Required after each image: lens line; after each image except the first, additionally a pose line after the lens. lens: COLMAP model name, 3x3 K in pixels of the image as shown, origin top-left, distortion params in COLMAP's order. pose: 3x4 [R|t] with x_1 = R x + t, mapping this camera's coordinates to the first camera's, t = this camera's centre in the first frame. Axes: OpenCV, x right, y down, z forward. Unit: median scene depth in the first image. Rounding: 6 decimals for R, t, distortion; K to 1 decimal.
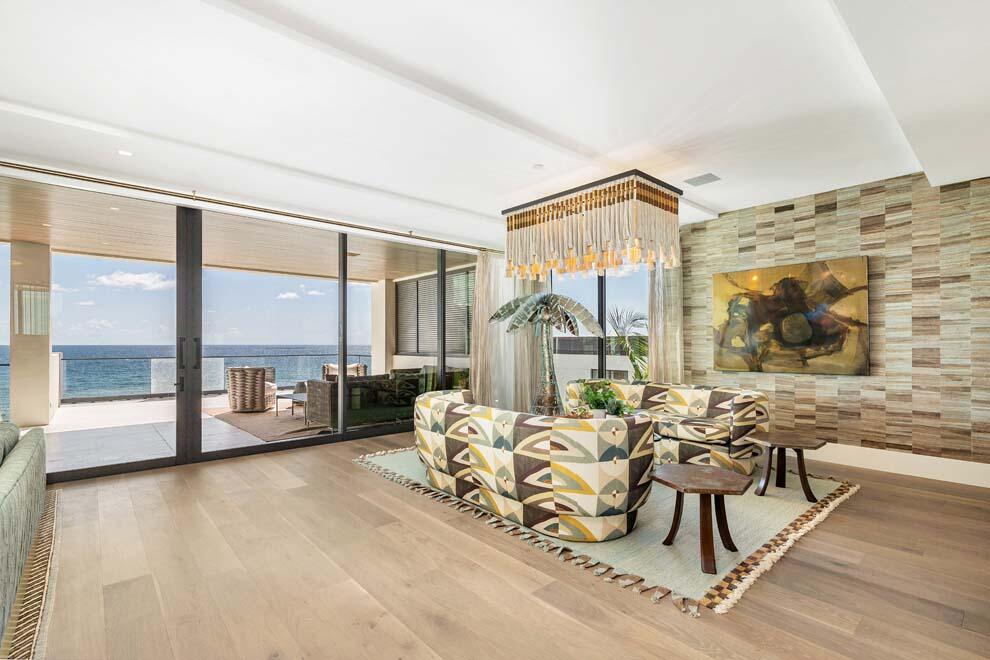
lens RADIAL K [[453.0, 0, 491.5], [0, 453.0, 345.5], [0, 0, 1]] dist [-0.000607, 0.000417]
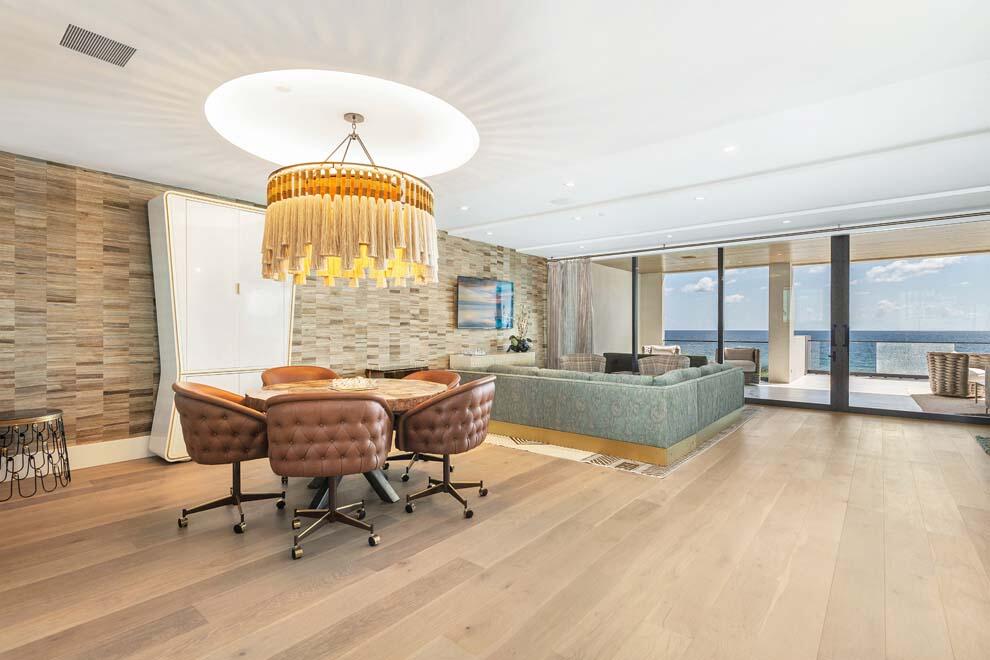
lens RADIAL K [[466.4, 0, 493.3], [0, 466.4, 330.7], [0, 0, 1]] dist [-0.000849, -0.000727]
pose [[0.152197, 0.004000, -0.988342, 1.017927], [-0.003756, 0.999987, 0.003469, 0.000204], [0.988343, 0.003184, 0.152210, -0.515144]]
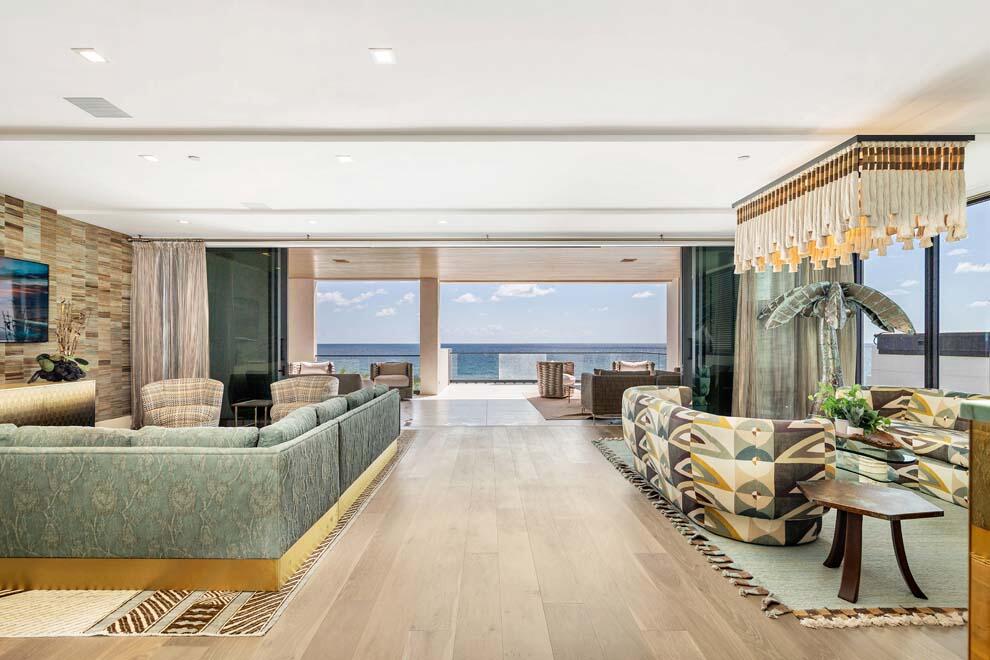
lens RADIAL K [[453.0, 0, 491.5], [0, 453.0, 345.5], [0, 0, 1]] dist [-0.000607, 0.000417]
pose [[0.753206, 0.003493, -0.657775, 0.453110], [-0.000953, 0.999991, 0.004219, -0.000451], [0.657784, -0.002551, 0.753202, -0.106410]]
